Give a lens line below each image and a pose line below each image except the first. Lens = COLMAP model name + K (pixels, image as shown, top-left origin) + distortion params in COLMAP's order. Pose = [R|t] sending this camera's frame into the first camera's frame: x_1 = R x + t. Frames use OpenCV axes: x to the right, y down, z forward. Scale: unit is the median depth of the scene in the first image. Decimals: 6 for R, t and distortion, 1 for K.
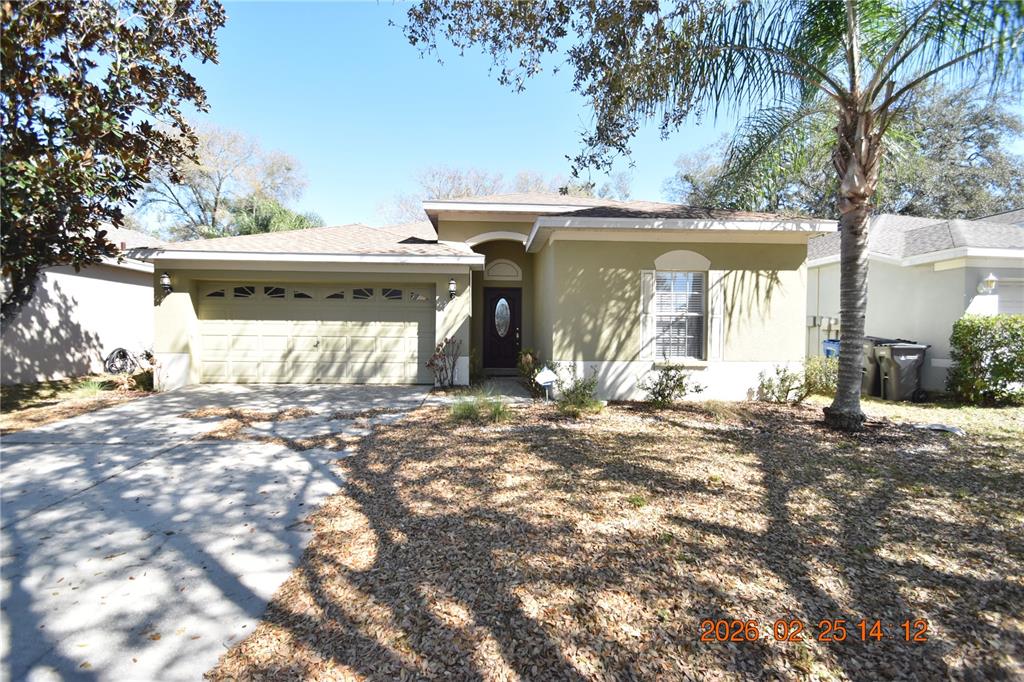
lens RADIAL K [[453.2, 0, 513.3], [0, 453.2, 324.7], [0, 0, 1]] dist [-0.000585, -0.000178]
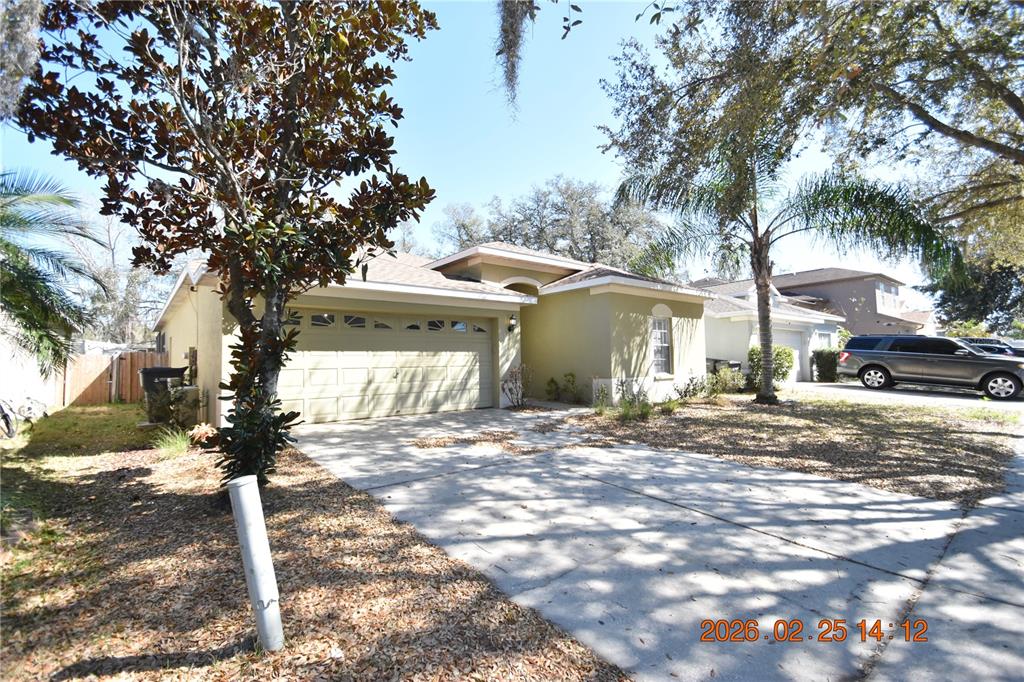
lens RADIAL K [[448.6, 0, 512.0], [0, 448.6, 341.0], [0, 0, 1]] dist [-0.001317, -0.000845]
pose [[0.808949, 0.005959, 0.587848, -0.813297], [0.015363, 0.999393, -0.031272, 0.003073], [-0.587678, 0.034328, 0.808367, 0.056206]]
